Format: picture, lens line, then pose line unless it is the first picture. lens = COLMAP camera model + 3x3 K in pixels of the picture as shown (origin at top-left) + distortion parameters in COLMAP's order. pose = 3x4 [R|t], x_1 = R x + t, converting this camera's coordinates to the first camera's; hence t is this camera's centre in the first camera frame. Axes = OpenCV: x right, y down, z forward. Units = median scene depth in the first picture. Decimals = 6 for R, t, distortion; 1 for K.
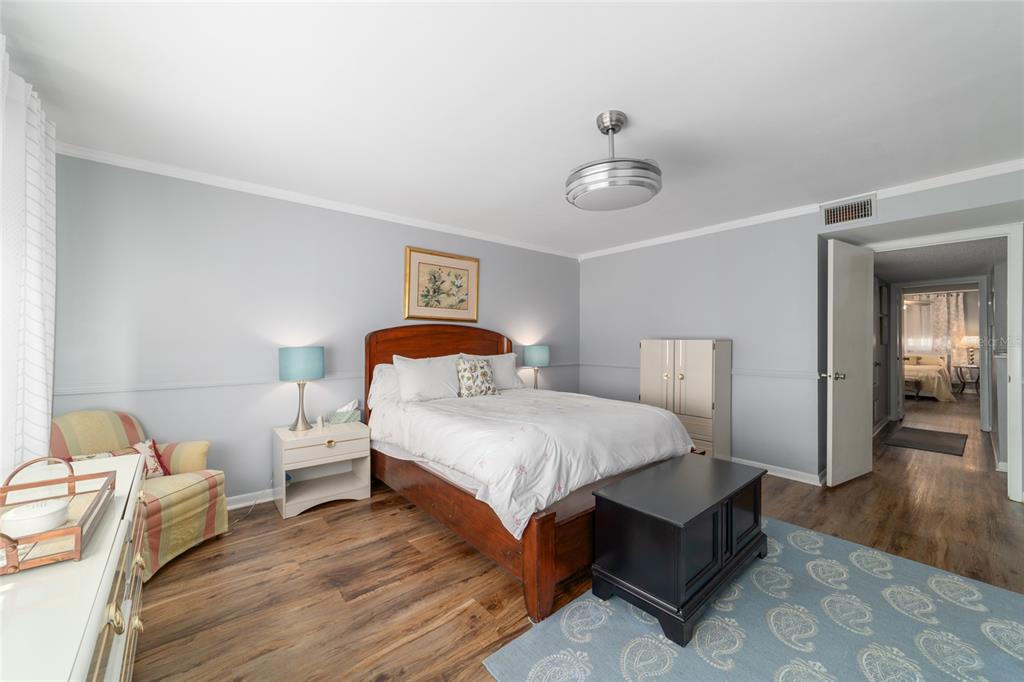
lens RADIAL K [[393.4, 0, 508.7], [0, 393.4, 337.7], [0, 0, 1]] dist [-0.017074, 0.007375]
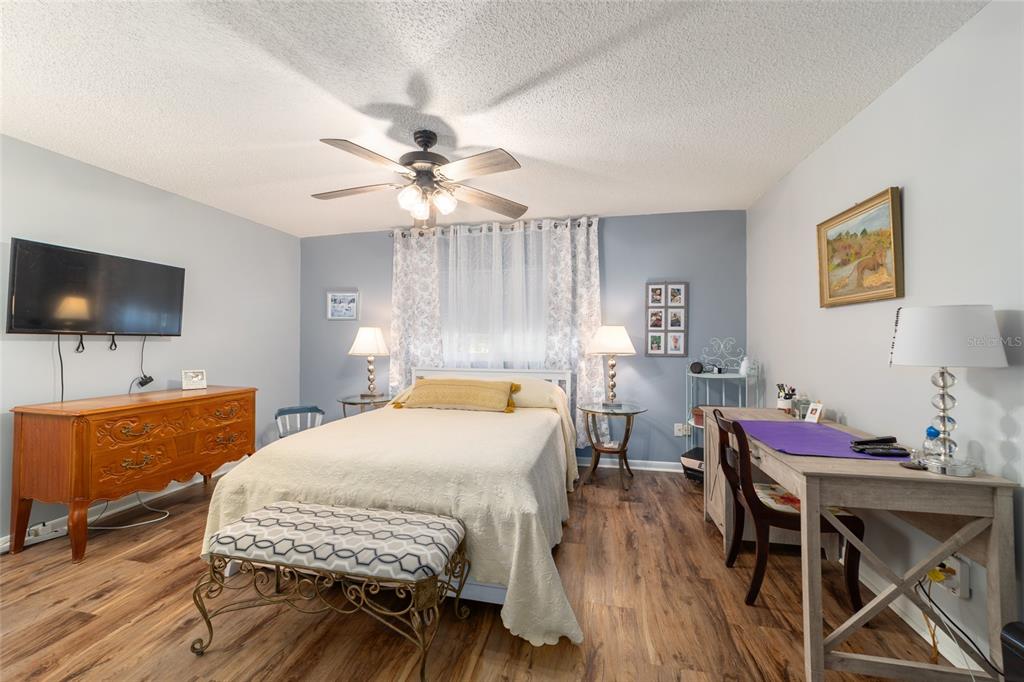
lens RADIAL K [[393.4, 0, 511.9], [0, 393.4, 341.5], [0, 0, 1]] dist [-0.017074, 0.007375]
pose [[0.785772, -0.000143, 0.618517, 0.839261], [-0.004932, 0.999967, 0.006496, 0.008626], [-0.618497, -0.008155, 0.785745, 0.730127]]
